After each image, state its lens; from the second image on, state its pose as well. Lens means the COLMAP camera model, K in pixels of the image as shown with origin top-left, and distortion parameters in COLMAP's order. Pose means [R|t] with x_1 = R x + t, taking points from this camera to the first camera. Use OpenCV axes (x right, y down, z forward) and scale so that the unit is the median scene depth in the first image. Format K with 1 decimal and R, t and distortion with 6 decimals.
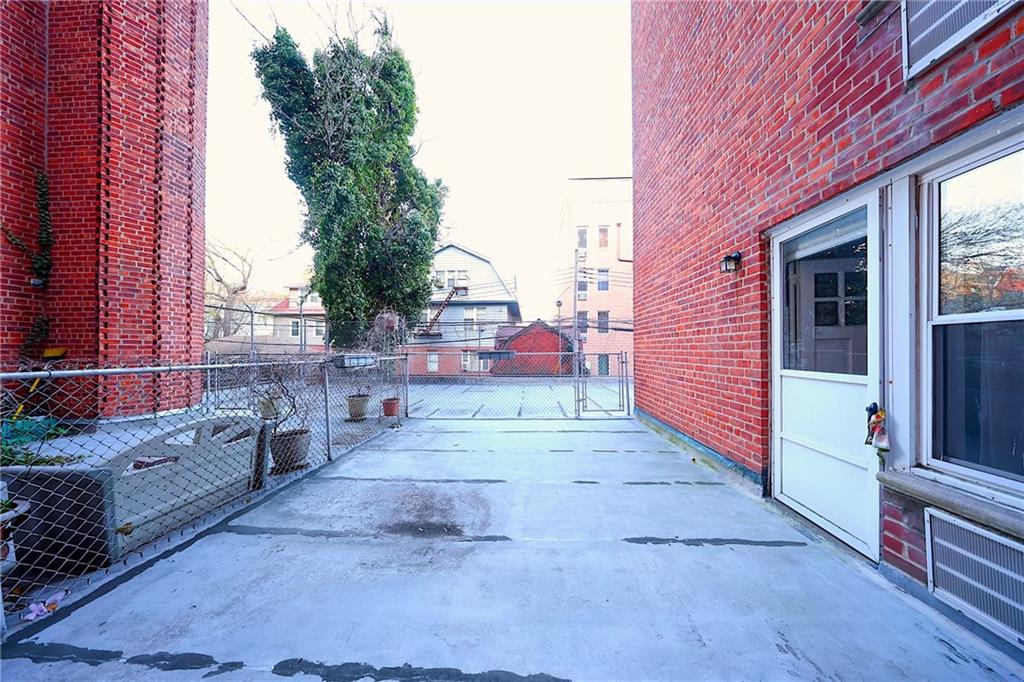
lens RADIAL K [[297.1, 0, 515.4], [0, 297.1, 348.2], [0, 0, 1]] dist [0.000152, 0.000044]
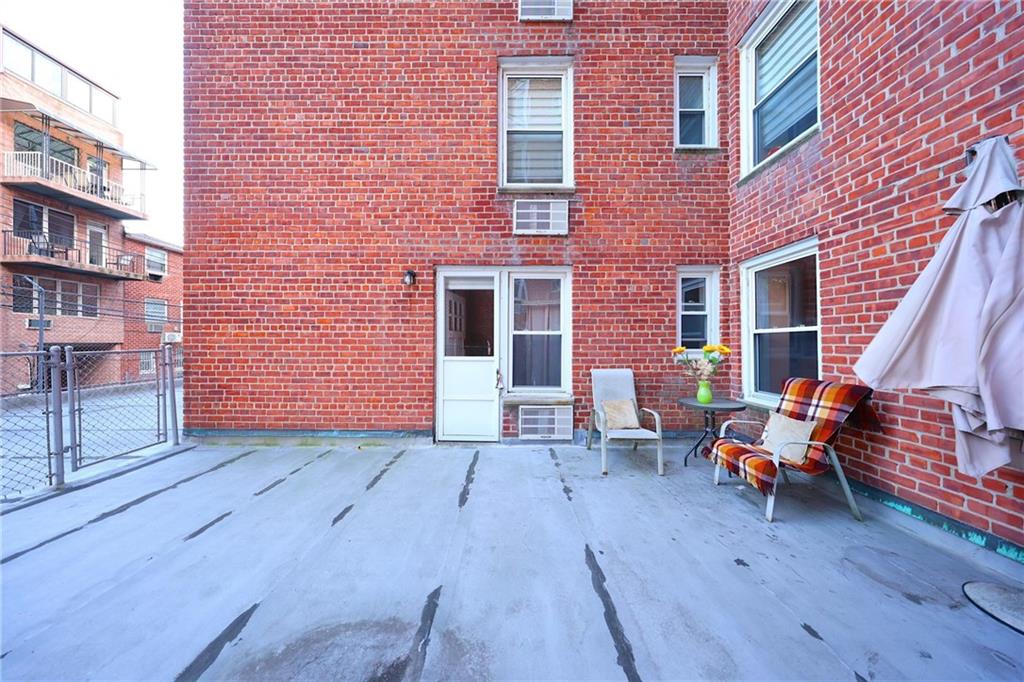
lens RADIAL K [[296.4, 0, 510.3], [0, 296.4, 339.3], [0, 0, 1]] dist [-0.003463, -0.000080]
pose [[-0.047760, 0.008395, 0.998824, -0.599029], [-0.006789, 0.999939, -0.008729, -0.008420], [-0.998836, -0.007198, -0.047700, 0.627086]]
